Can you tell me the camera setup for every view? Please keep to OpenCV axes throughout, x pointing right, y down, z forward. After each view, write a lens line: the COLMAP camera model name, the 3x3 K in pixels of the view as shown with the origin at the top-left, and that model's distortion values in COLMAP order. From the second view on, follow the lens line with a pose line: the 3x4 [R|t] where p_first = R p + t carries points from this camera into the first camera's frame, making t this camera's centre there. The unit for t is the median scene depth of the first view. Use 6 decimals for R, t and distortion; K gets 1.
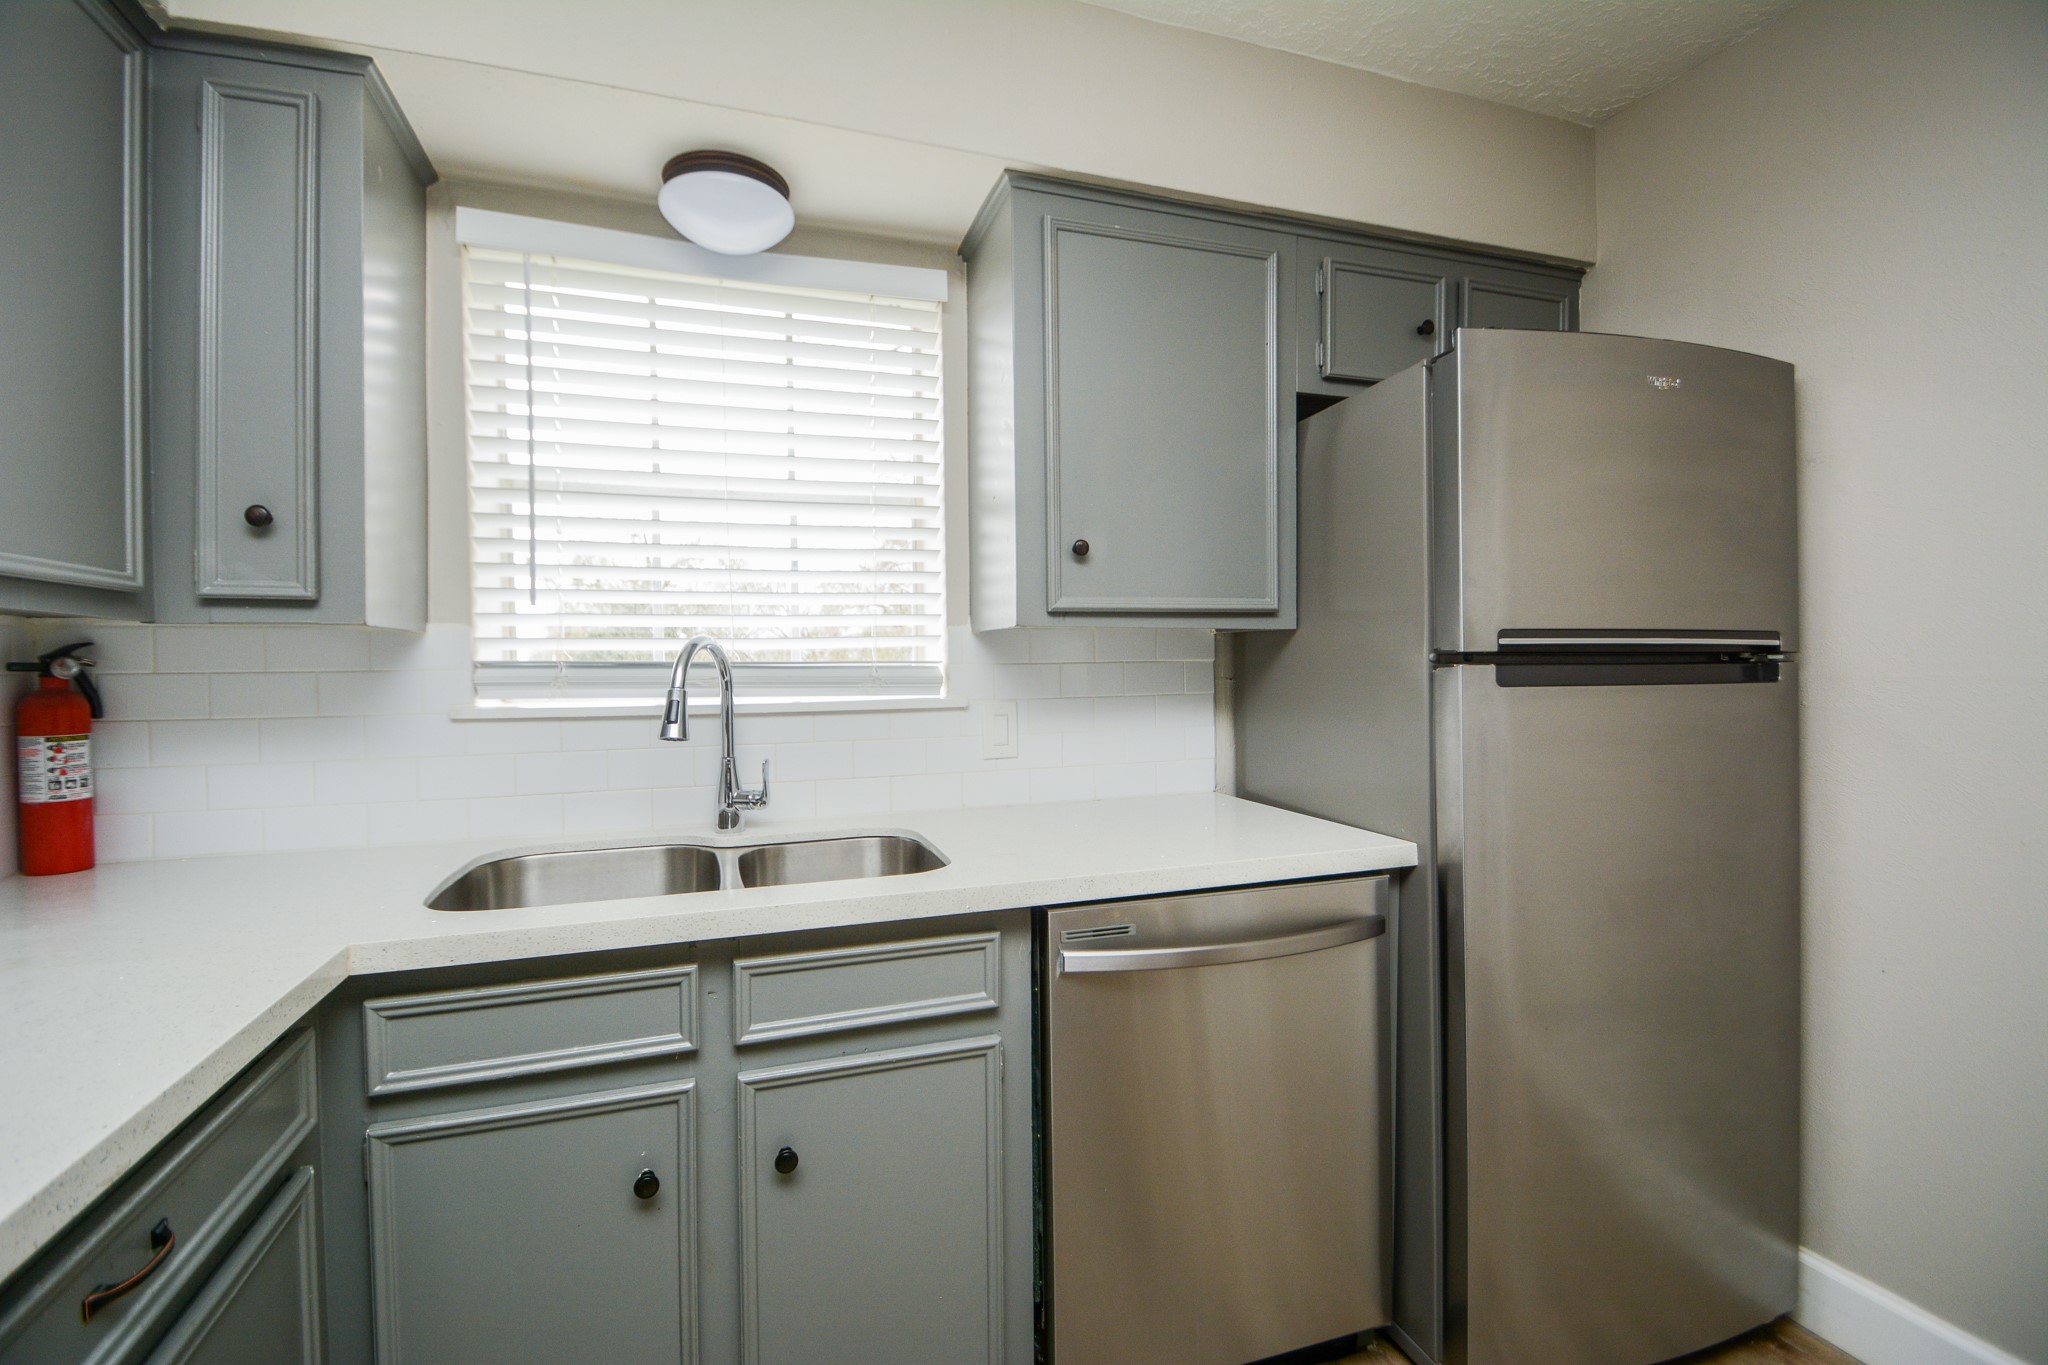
lens RADIAL K [[888.1, 0, 1008.3], [0, 888.1, 671.6], [0, 0, 1]] dist [0.016610, -0.018817]
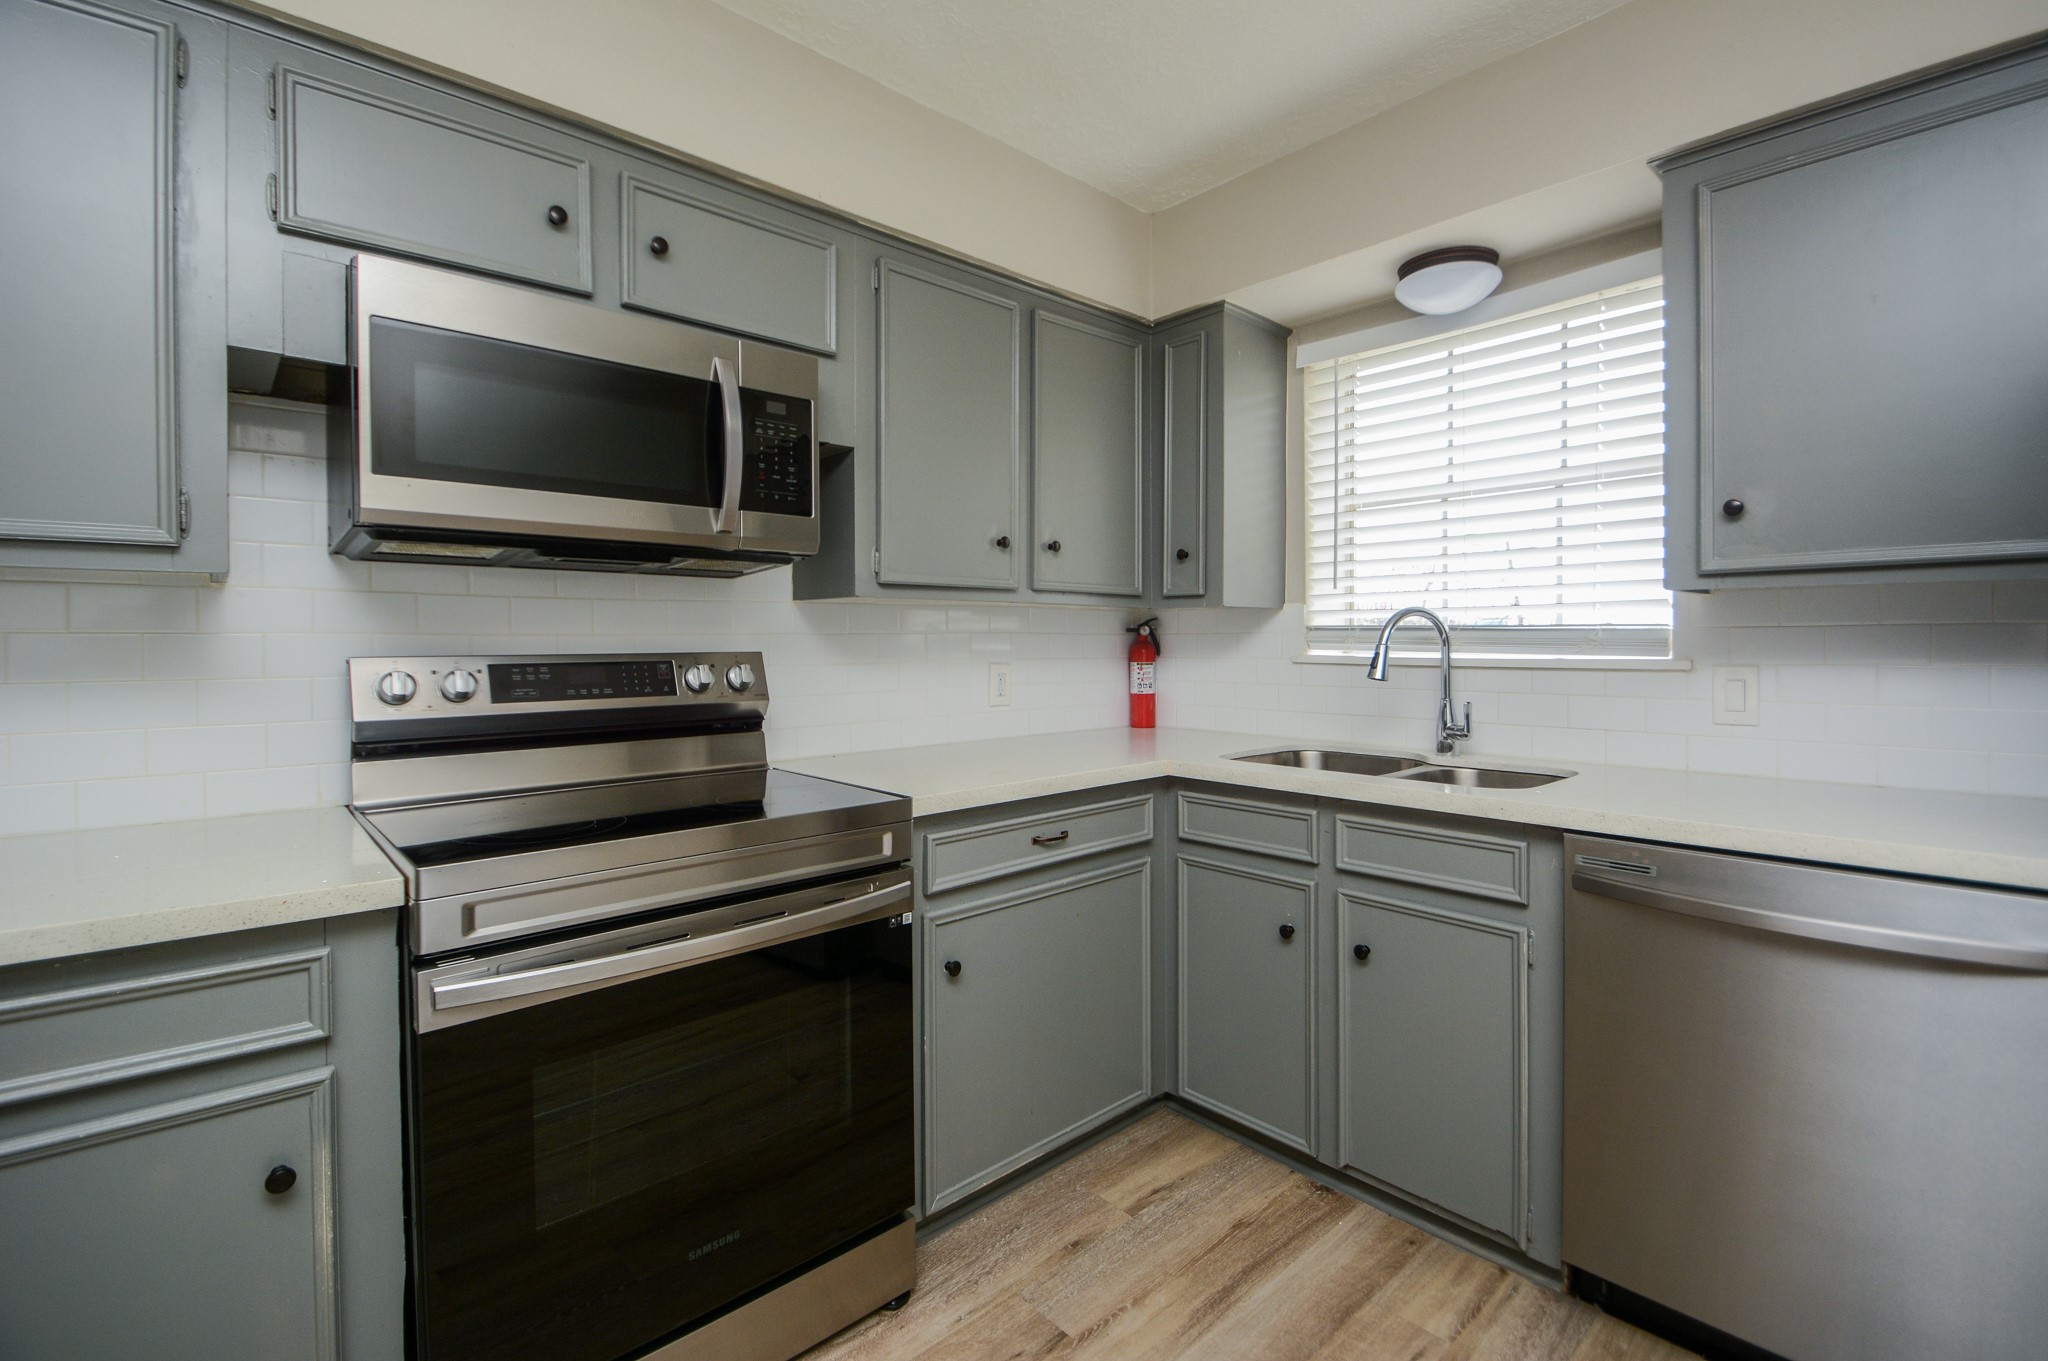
lens RADIAL K [[913.6, 0, 1030.9], [0, 913.6, 660.3], [0, 0, 1]] dist [-0.000260, -0.010355]
pose [[0.405303, 0.028019, -0.913753, 0.750027], [-0.008853, 0.999604, 0.026725, 0.010211], [0.914140, -0.002742, 0.405390, -0.122347]]
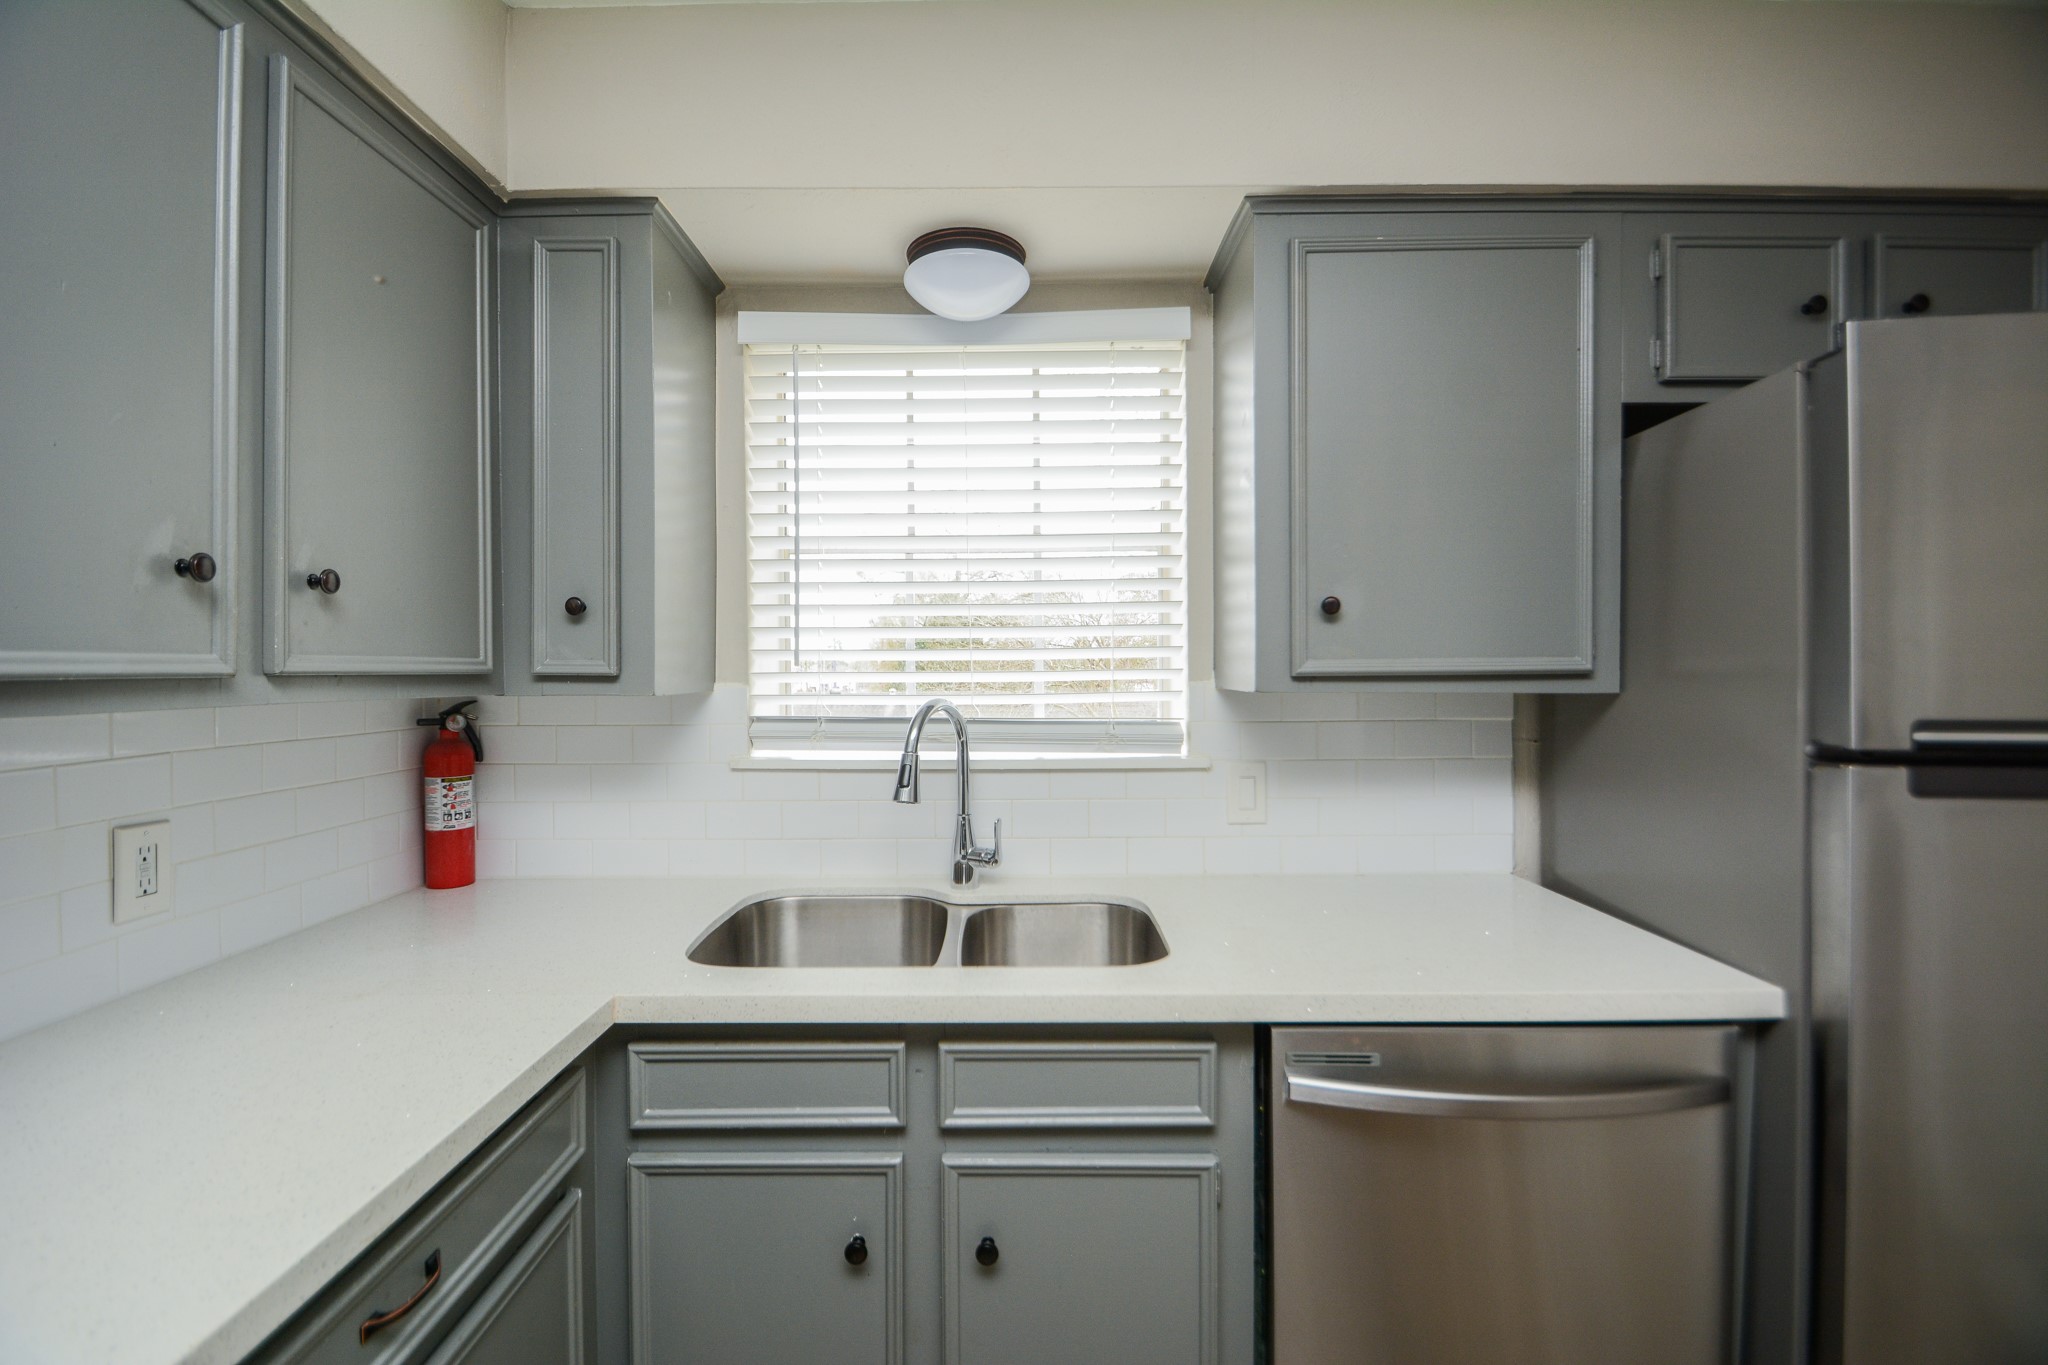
lens RADIAL K [[888.1, 0, 1008.3], [0, 888.1, 671.6], [0, 0, 1]] dist [0.016610, -0.018817]
pose [[0.946572, 0.009019, -0.322367, 0.069311], [-0.008842, 0.999959, 0.002014, -0.078704], [0.322372, 0.000943, 0.946613, 0.055059]]
